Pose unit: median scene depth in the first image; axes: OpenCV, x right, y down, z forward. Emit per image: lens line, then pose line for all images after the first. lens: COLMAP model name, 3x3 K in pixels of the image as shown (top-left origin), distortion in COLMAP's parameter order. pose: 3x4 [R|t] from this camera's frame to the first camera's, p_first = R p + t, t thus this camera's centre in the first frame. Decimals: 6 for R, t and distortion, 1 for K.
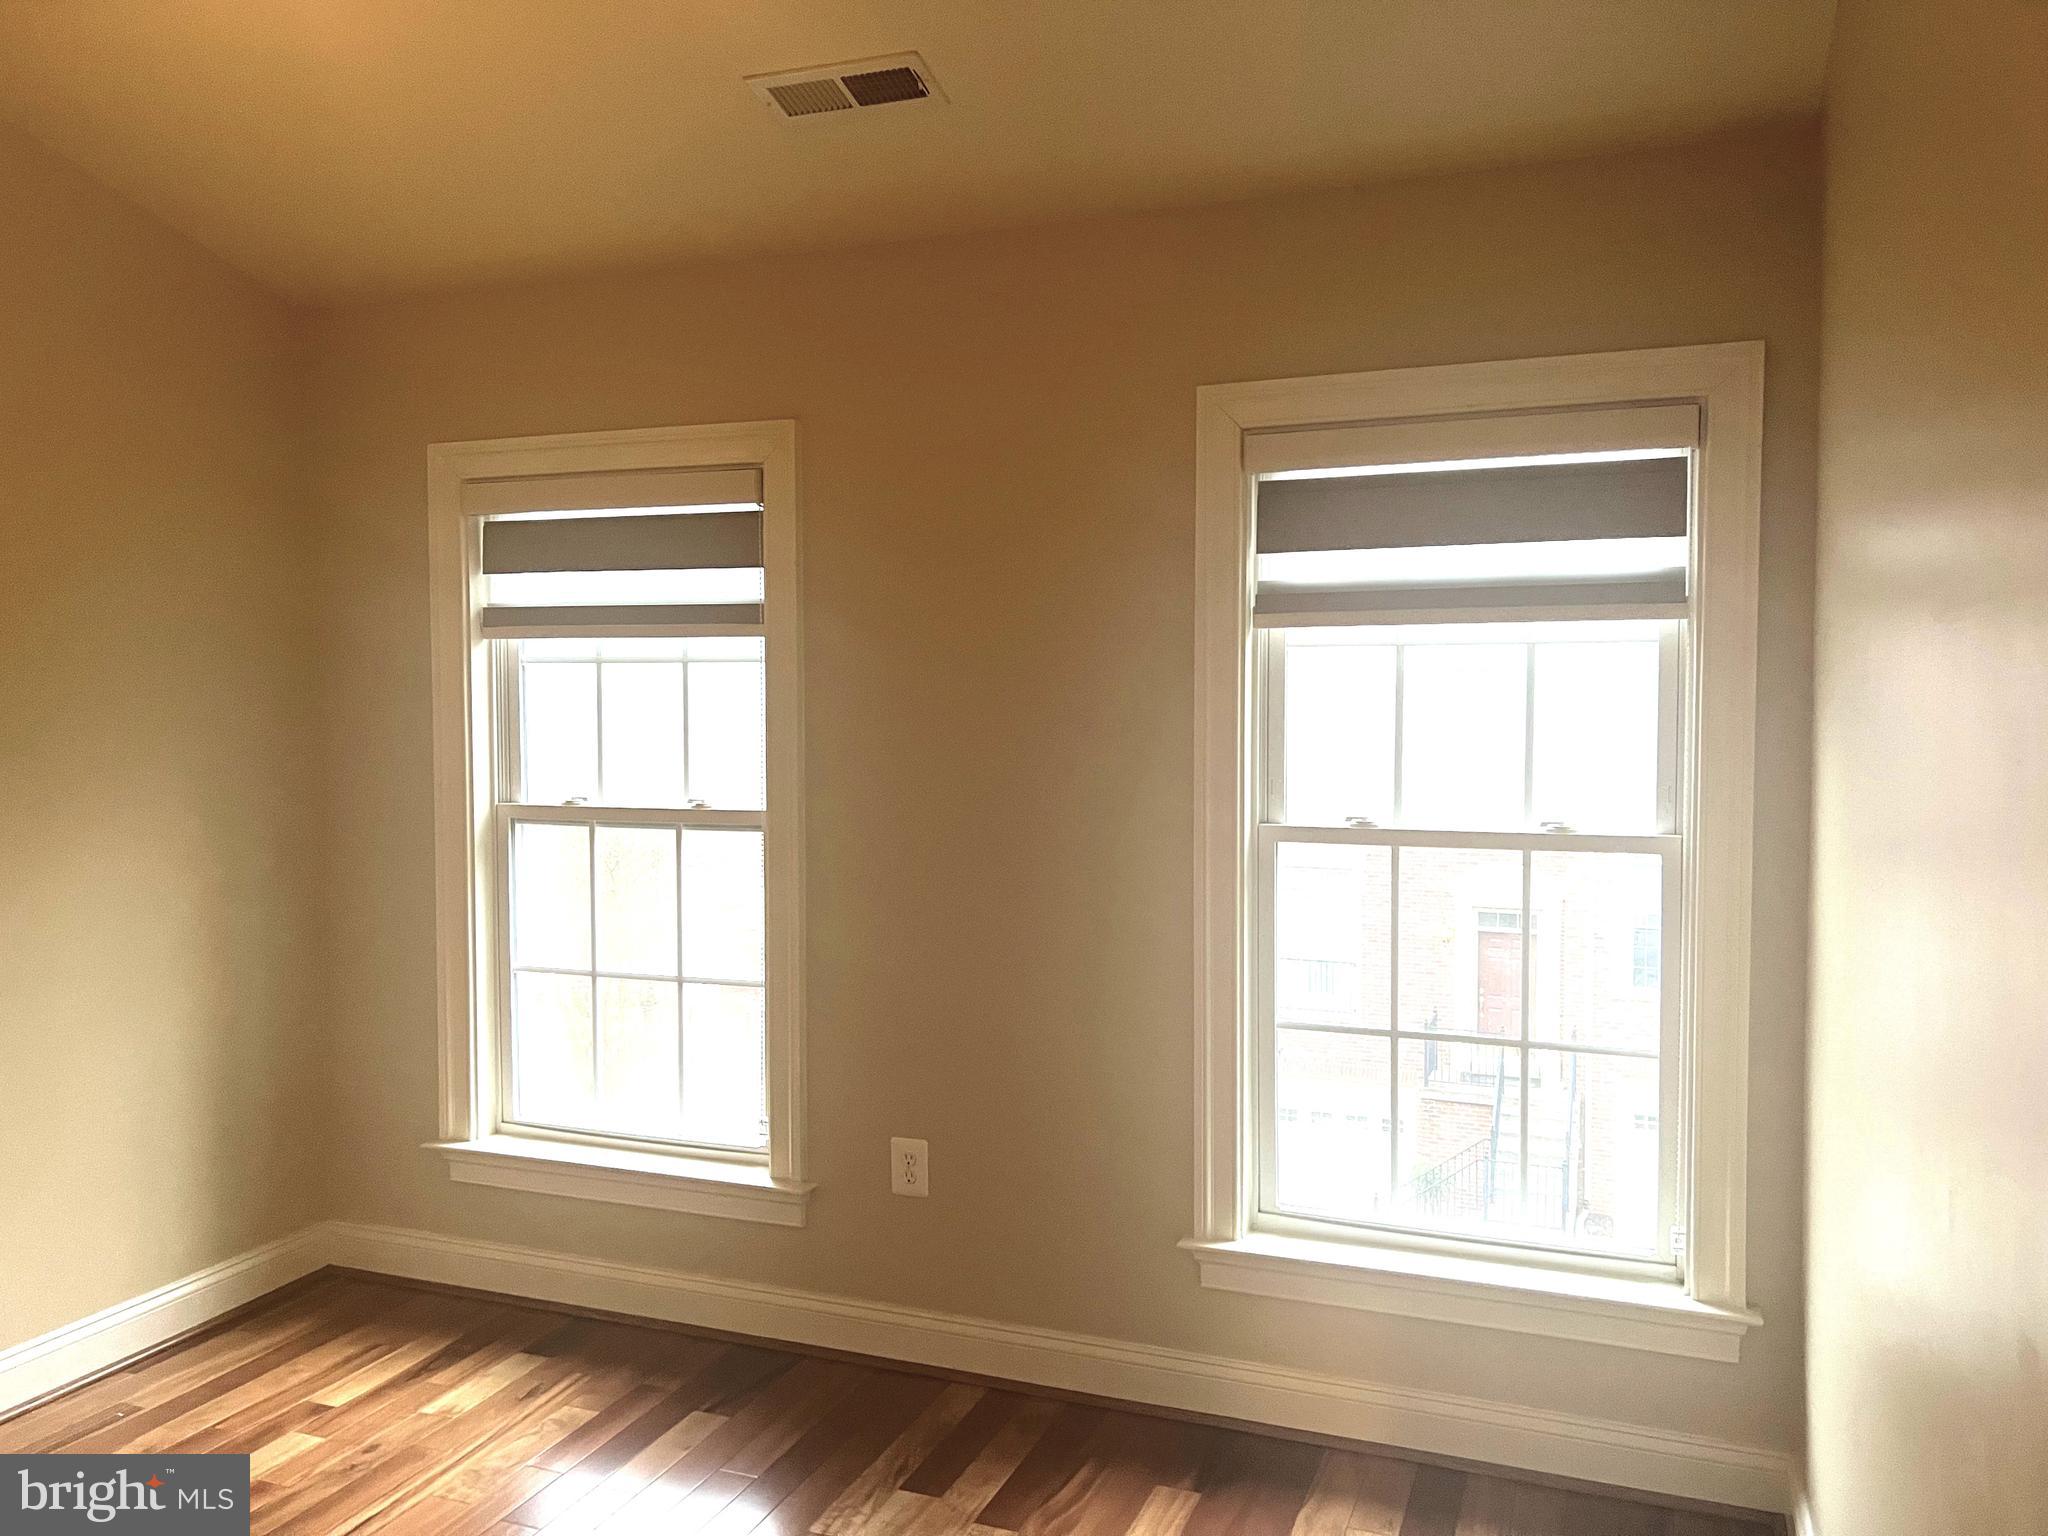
lens RADIAL K [[1571.2, 0, 1024.0], [0, 1571.2, 768.0], [0, 0, 1]] dist [0.048471, -0.001534]
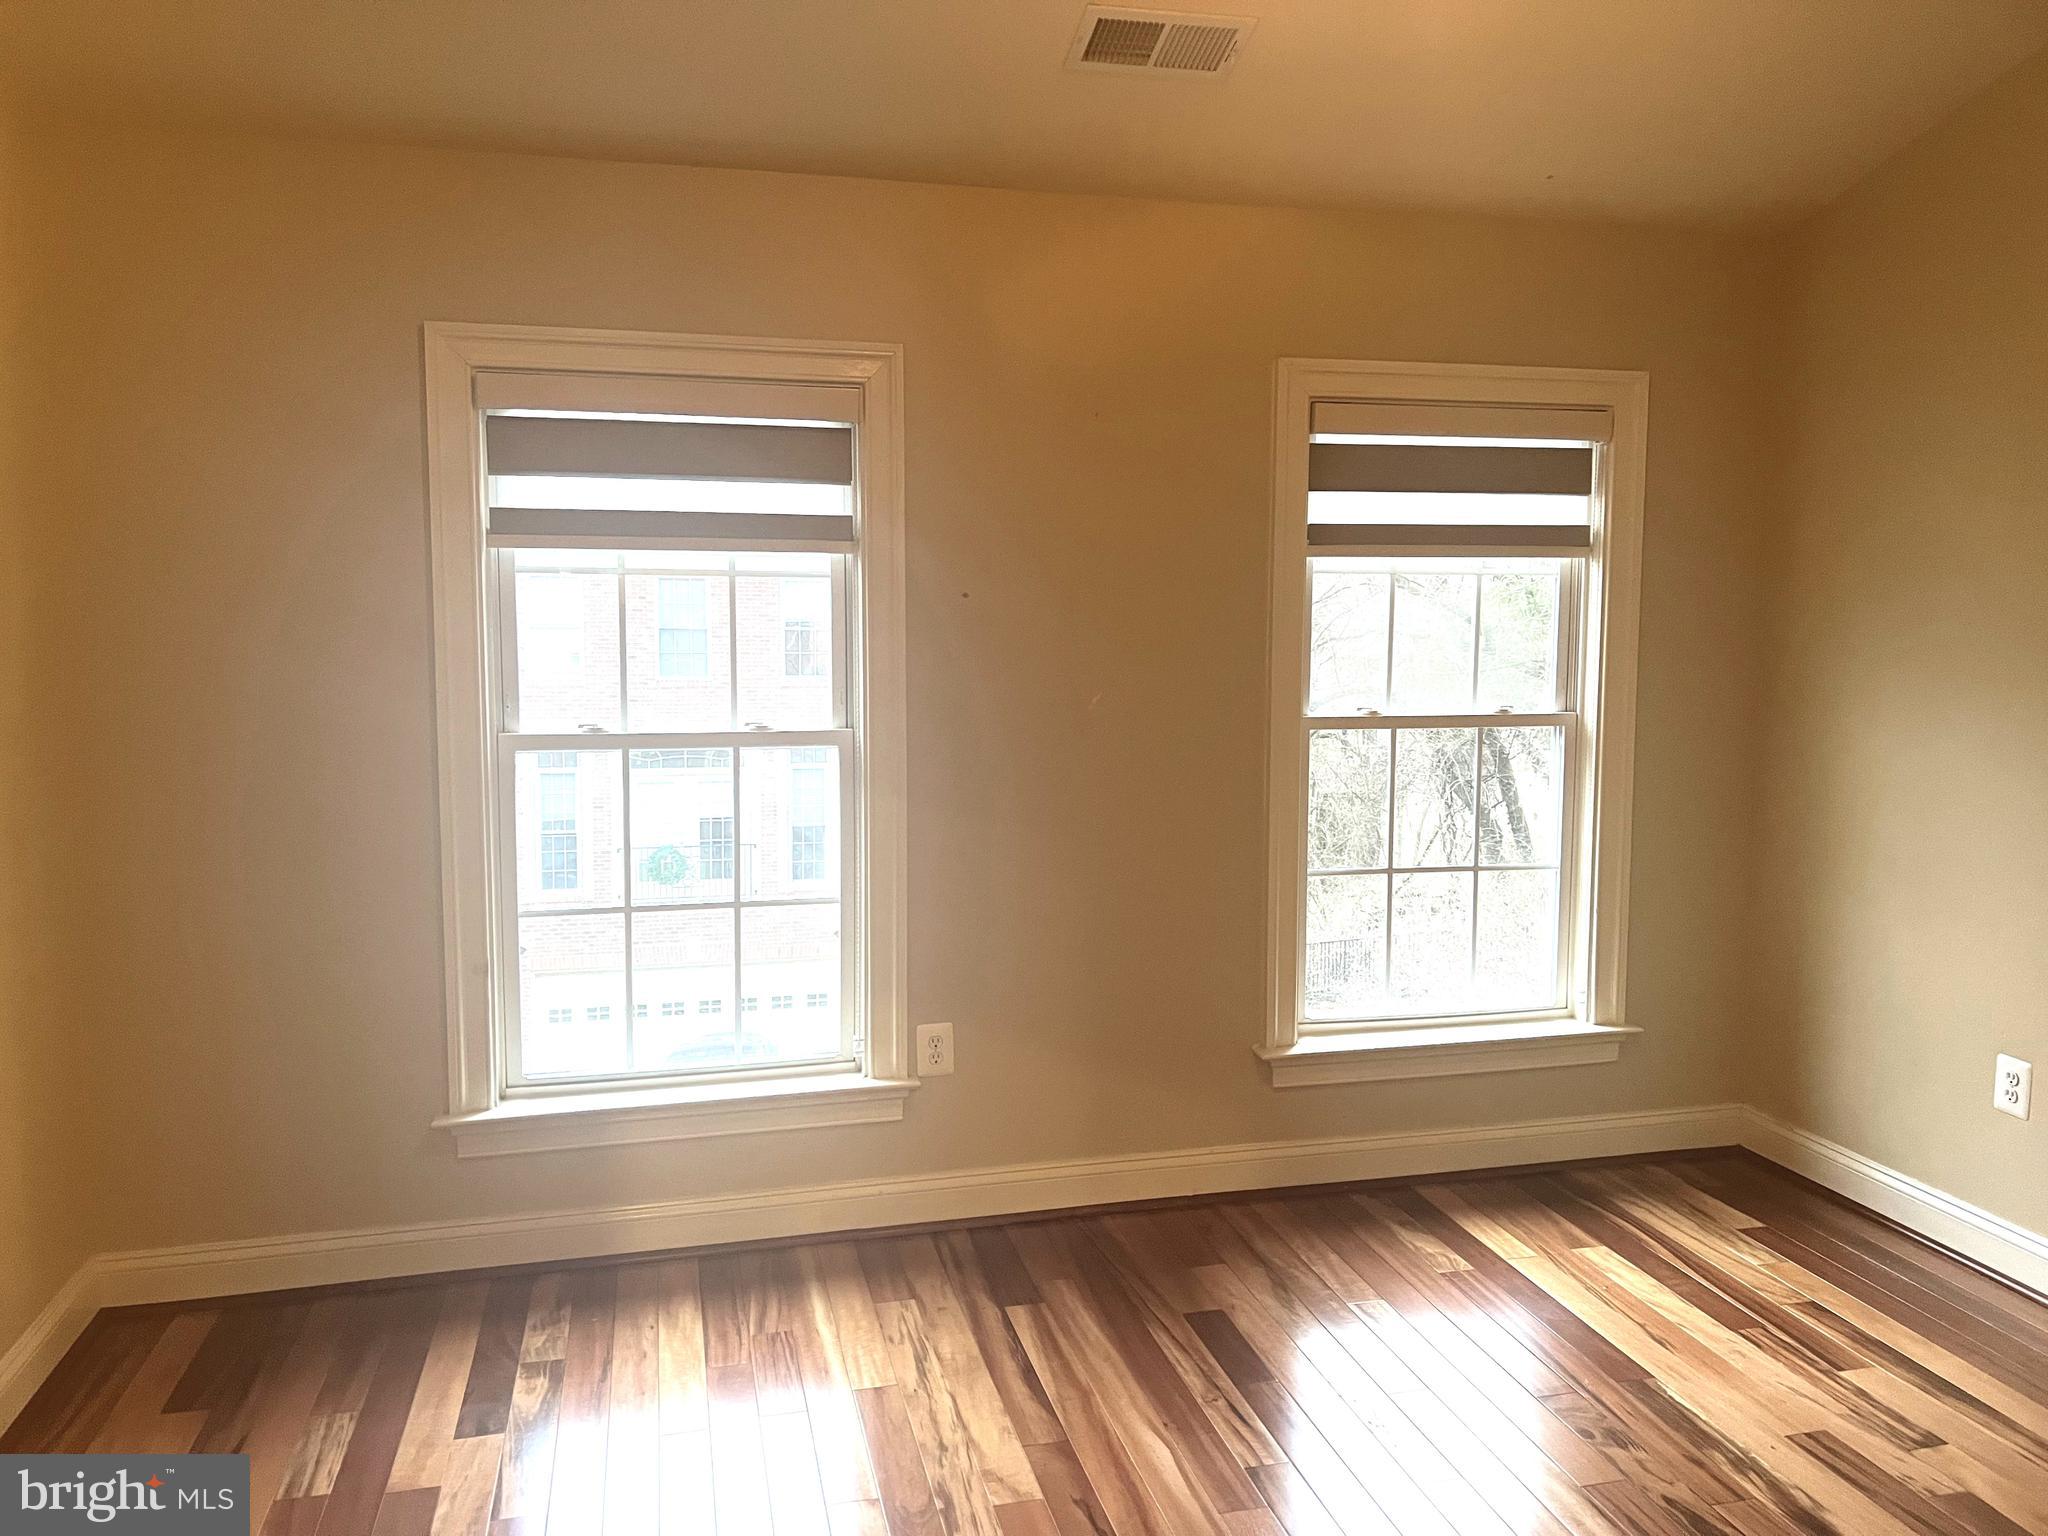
lens RADIAL K [[1338.9, 0, 1024.0], [0, 1338.9, 768.0], [0, 0, 1]] dist [-0.002616, 0.001200]
pose [[0.827688, -0.064187, 0.557506, -0.517743], [0.026869, 0.996831, 0.074877, -0.007480], [-0.560545, -0.046995, 0.826789, 0.207956]]
